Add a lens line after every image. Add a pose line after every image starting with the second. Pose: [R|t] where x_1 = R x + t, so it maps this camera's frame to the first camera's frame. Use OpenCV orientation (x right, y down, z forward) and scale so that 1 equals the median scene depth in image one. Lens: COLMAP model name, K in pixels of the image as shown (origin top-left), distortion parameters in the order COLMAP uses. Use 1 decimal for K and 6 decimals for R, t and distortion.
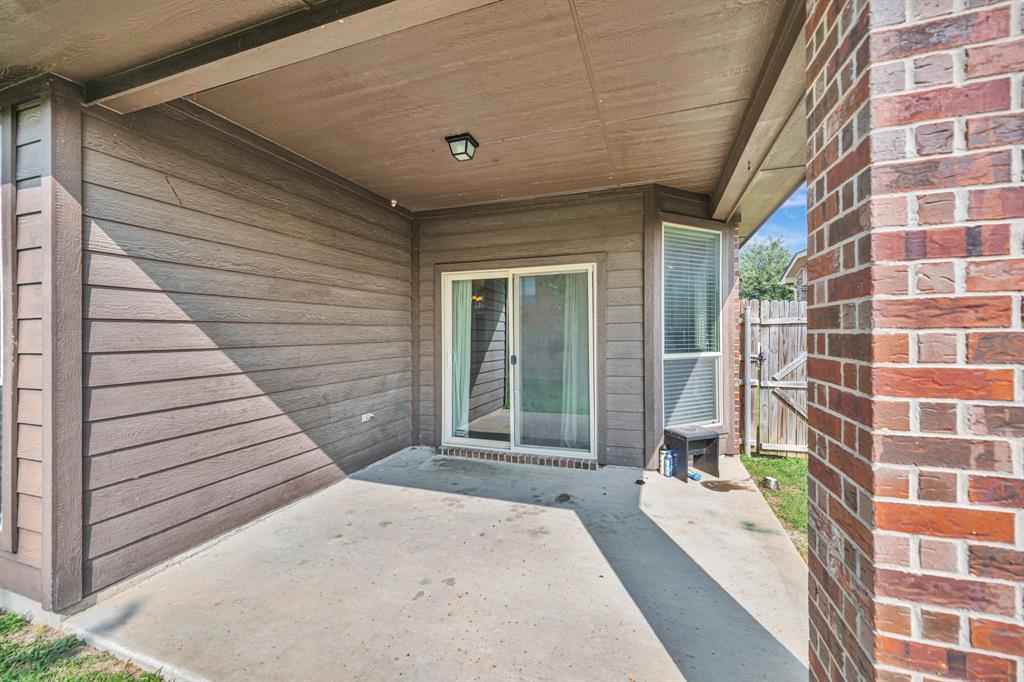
lens RADIAL K [[410.3, 0, 512.7], [0, 410.3, 336.0], [0, 0, 1]] dist [-0.001281, -0.000271]
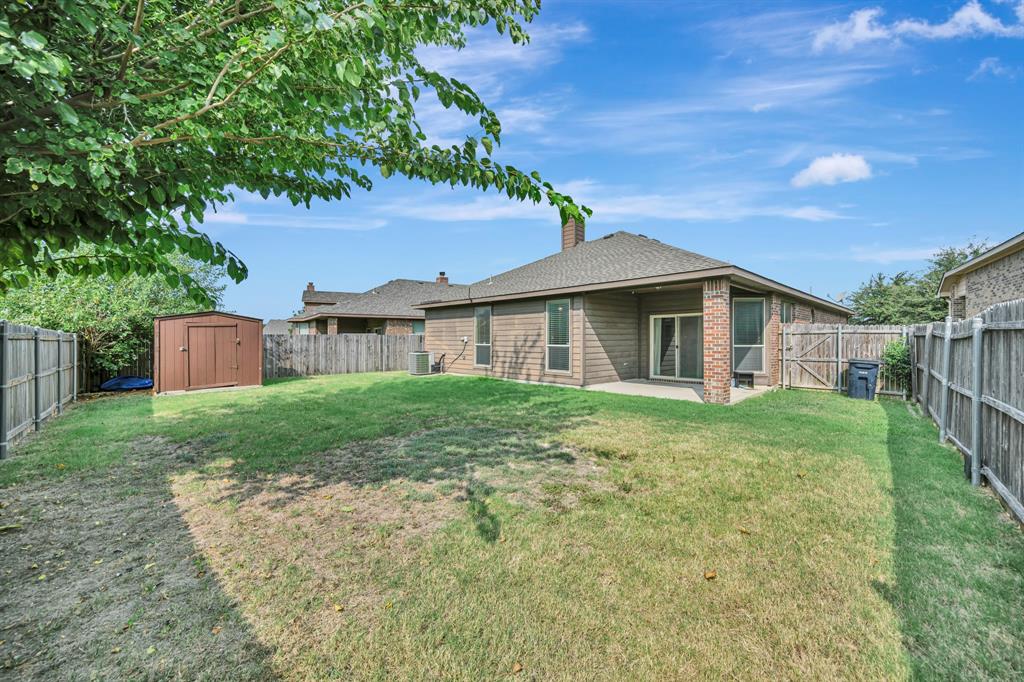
lens RADIAL K [[416.1, 0, 513.0], [0, 416.1, 343.0], [0, 0, 1]] dist [-0.001376, -0.000113]
pose [[0.900229, 0.007775, -0.435348, 0.224547], [-0.006396, 0.999969, 0.004634, 0.024436], [0.435371, -0.001387, 0.900250, -1.985657]]
